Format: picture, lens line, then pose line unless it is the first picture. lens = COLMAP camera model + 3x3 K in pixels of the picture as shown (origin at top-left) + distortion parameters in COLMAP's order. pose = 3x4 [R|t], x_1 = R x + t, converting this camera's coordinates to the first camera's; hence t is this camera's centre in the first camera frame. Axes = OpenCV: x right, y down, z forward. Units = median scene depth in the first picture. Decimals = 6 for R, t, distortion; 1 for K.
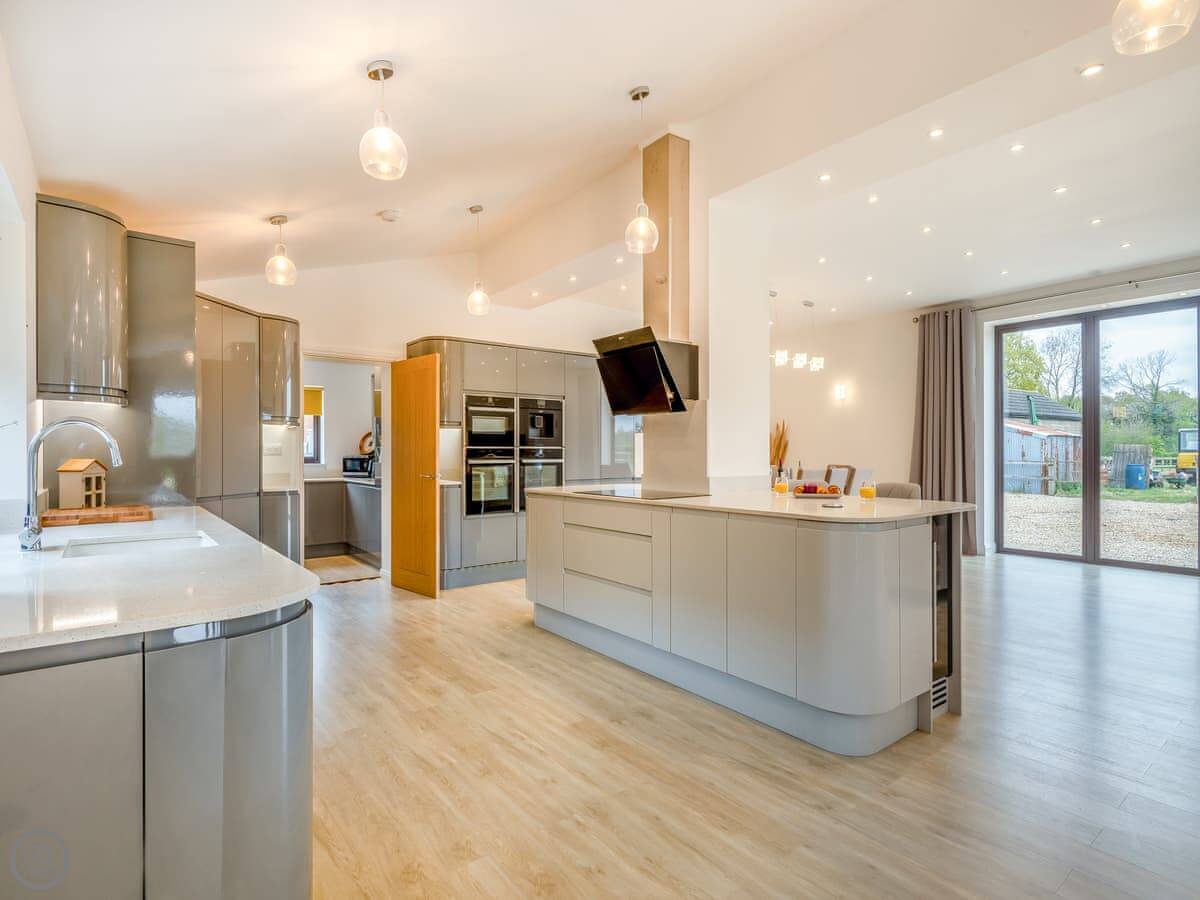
lens RADIAL K [[582.8, 0, 581.1], [0, 582.8, 452.8], [0, 0, 1]] dist [0.004575, 0.000482]
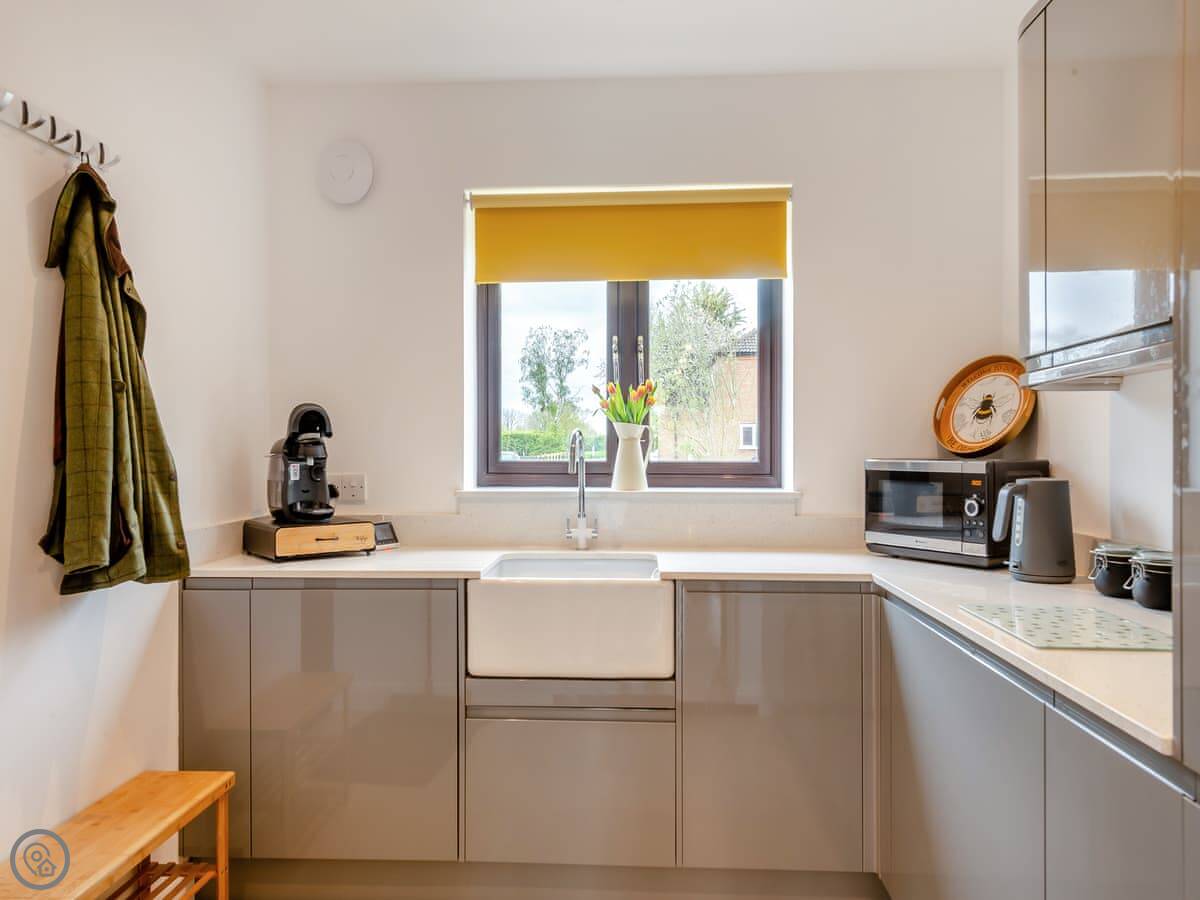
lens RADIAL K [[857.6, 0, 598.2], [0, 857.6, 433.4], [0, 0, 1]] dist [-0.002622, -0.001418]
pose [[0.774559, -0.006177, -0.632472, -0.600952], [-0.002087, 0.999922, -0.012323, -0.003489], [0.632498, 0.010865, 0.774485, 1.461609]]
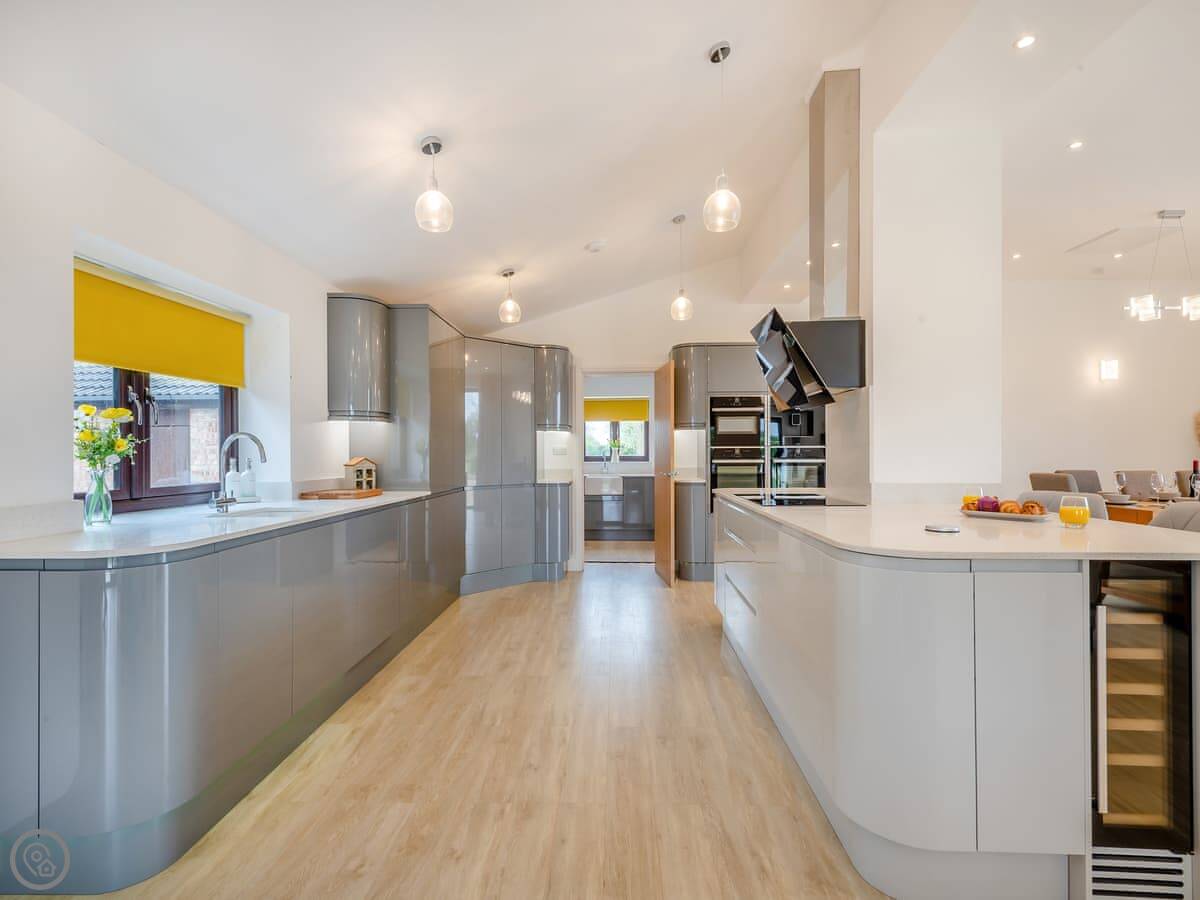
lens RADIAL K [[544.7, 0, 610.5], [0, 544.7, 452.6], [0, 0, 1]] dist [0.009832, 0.000372]
pose [[0.786932, -0.001299, -0.617038, 0.390705], [0.002136, 0.999998, 0.000619, -0.001469], [0.617036, -0.001805, 0.786933, 0.186756]]
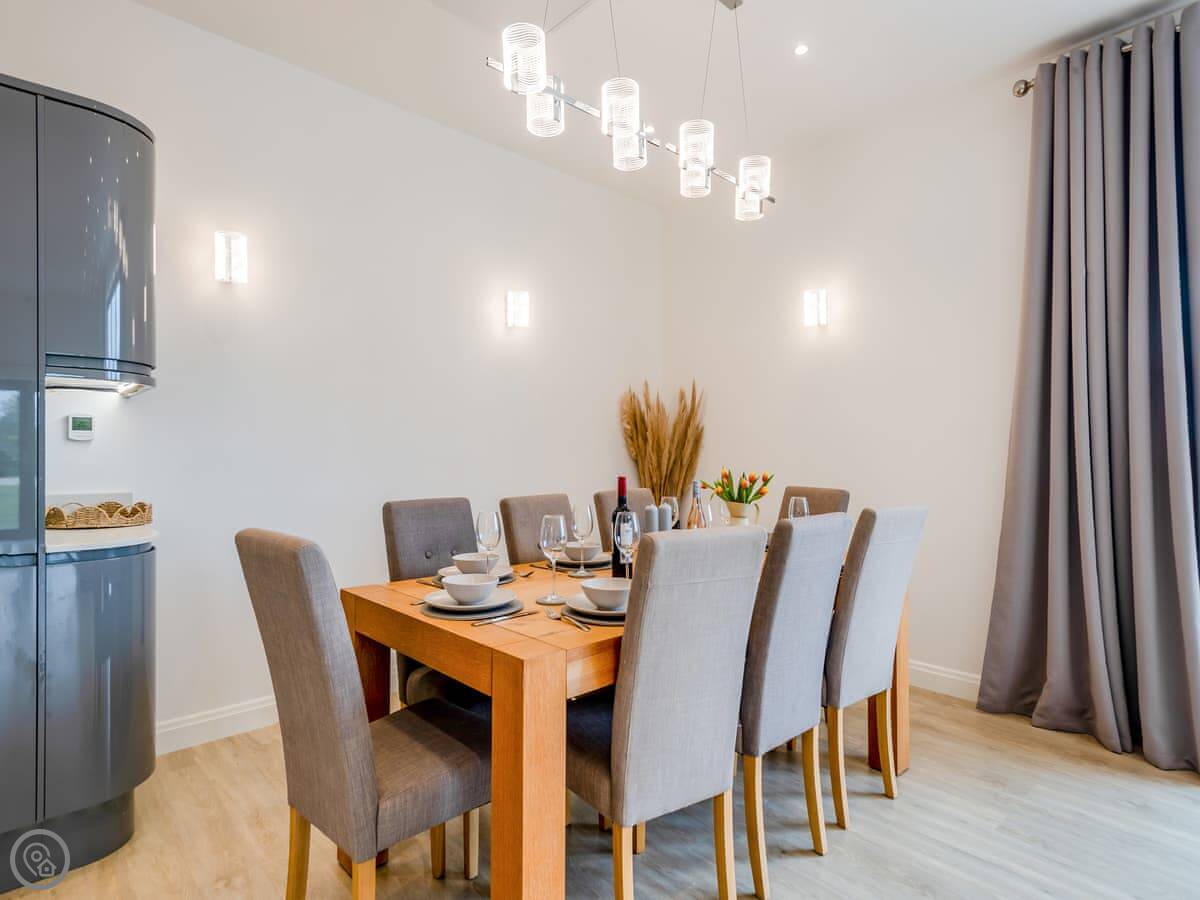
lens RADIAL K [[671.4, 0, 557.5], [0, 671.4, 448.4], [0, 0, 1]] dist [0.011630, 0.000507]
pose [[0.998048, 0.001706, 0.062434, 0.550904], [-0.001724, 0.999998, 0.000227, -0.008200], [-0.062434, -0.000335, 0.998049, 1.276639]]
